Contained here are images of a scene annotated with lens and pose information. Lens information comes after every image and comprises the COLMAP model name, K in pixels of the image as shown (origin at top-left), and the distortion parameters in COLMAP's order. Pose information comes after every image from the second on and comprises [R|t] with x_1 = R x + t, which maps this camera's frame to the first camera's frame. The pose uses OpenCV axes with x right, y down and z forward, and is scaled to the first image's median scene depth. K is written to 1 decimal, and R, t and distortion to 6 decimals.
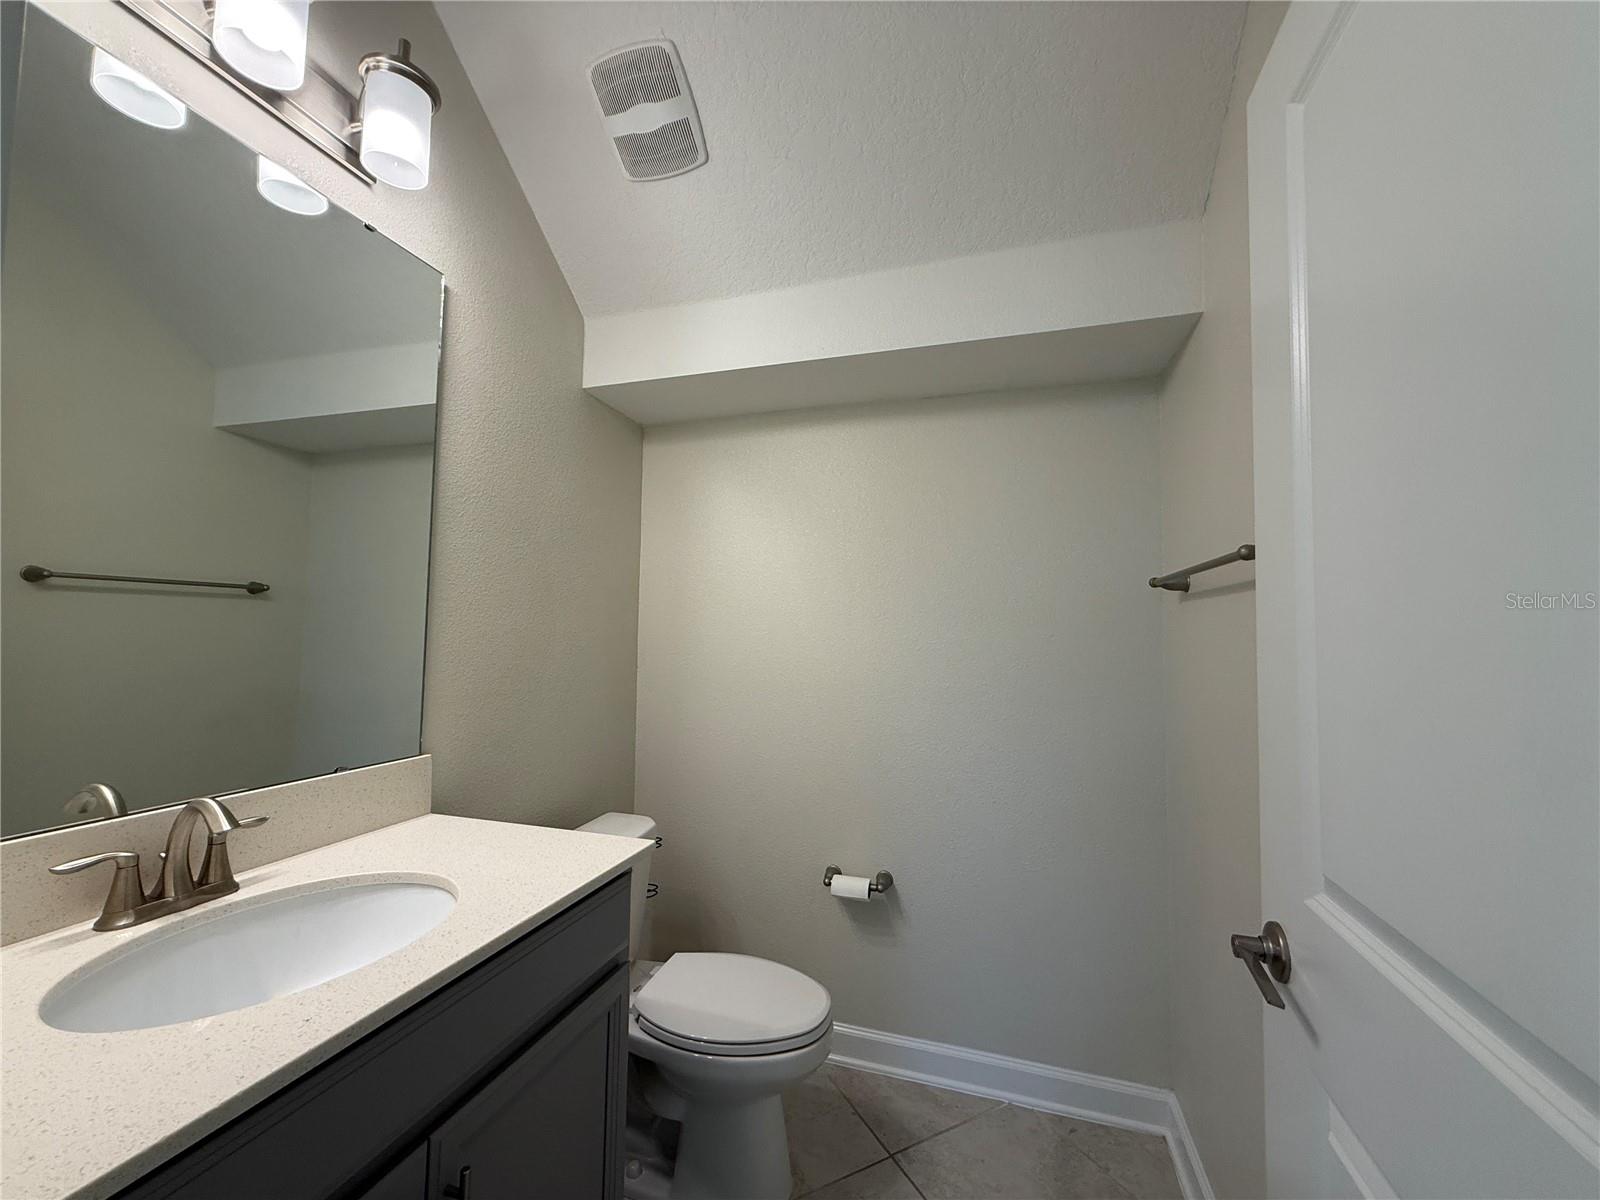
lens RADIAL K [[639.0, 0, 785.2], [0, 639.0, 599.5], [0, 0, 1]] dist [0.001158, -0.000109]
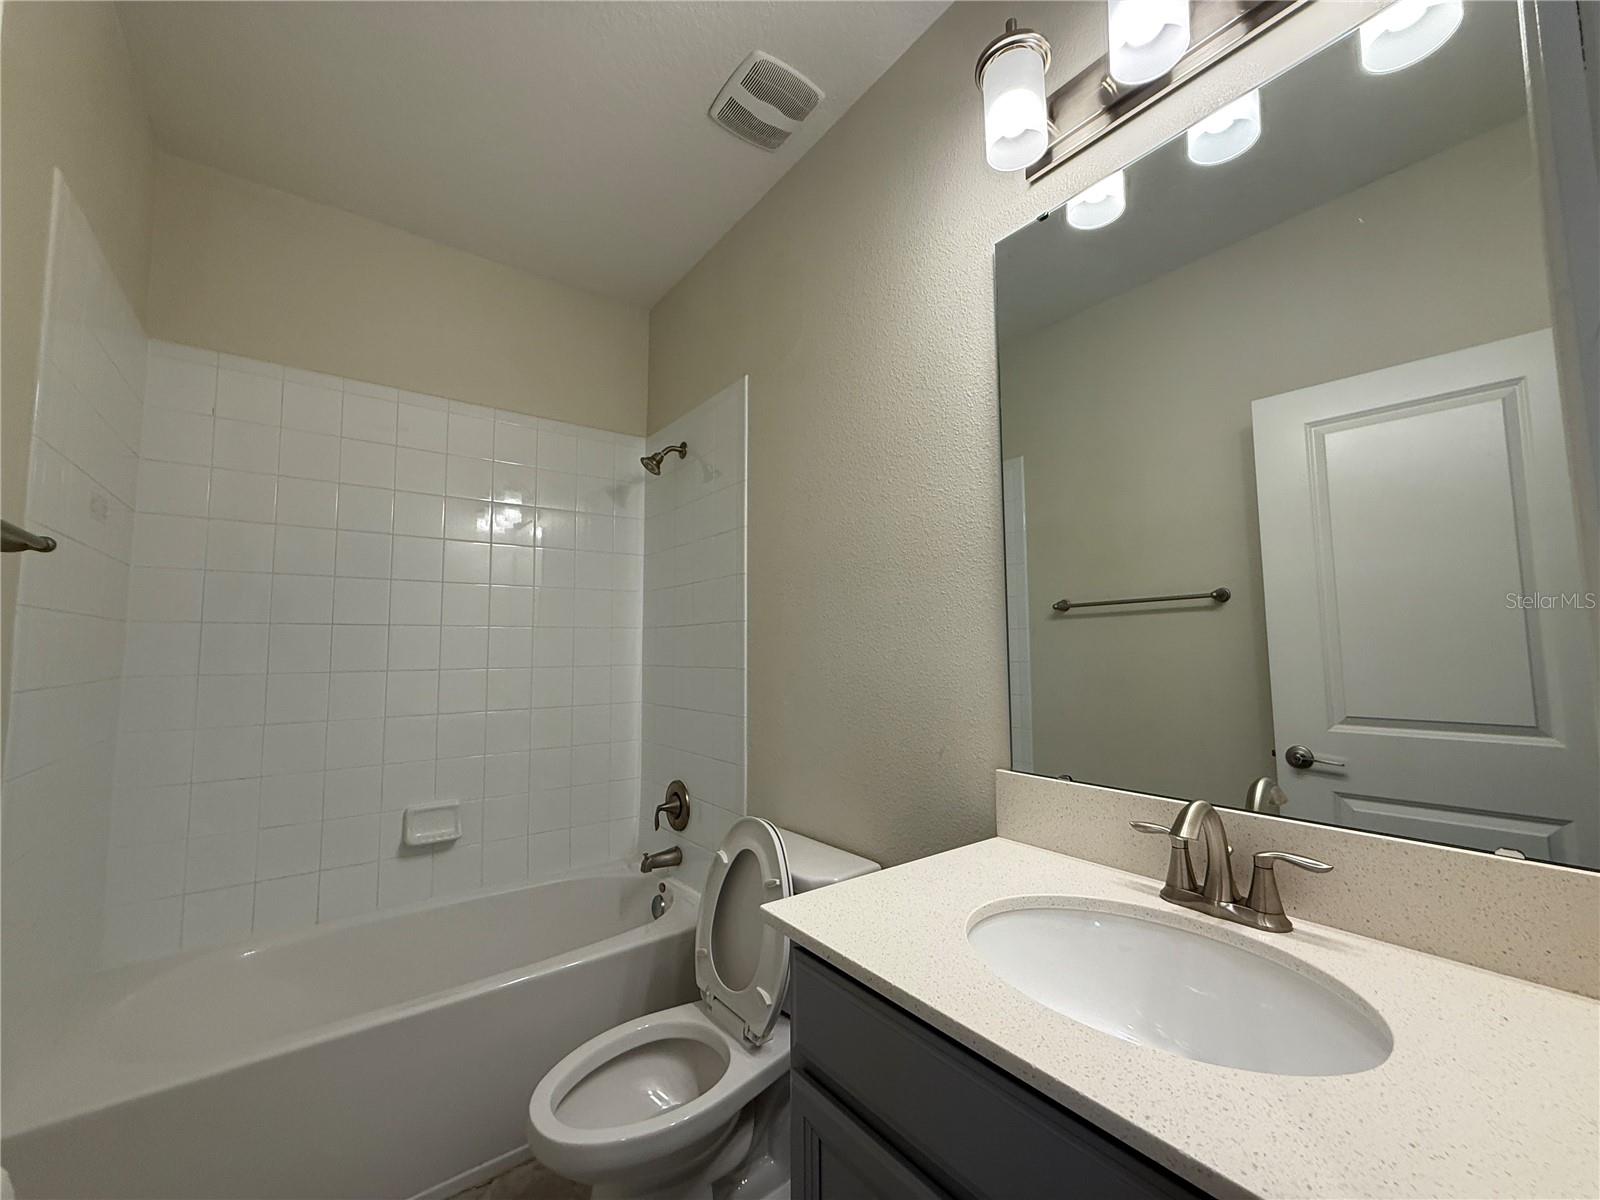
lens RADIAL K [[639.0, 0, 785.2], [0, 639.0, 599.5], [0, 0, 1]] dist [0.001158, -0.000109]
pose [[-0.580055, -0.025364, -0.814182, 0.273059], [0.083177, 0.992446, -0.090176, 0.017356], [0.810319, -0.120029, -0.573564, 0.988508]]
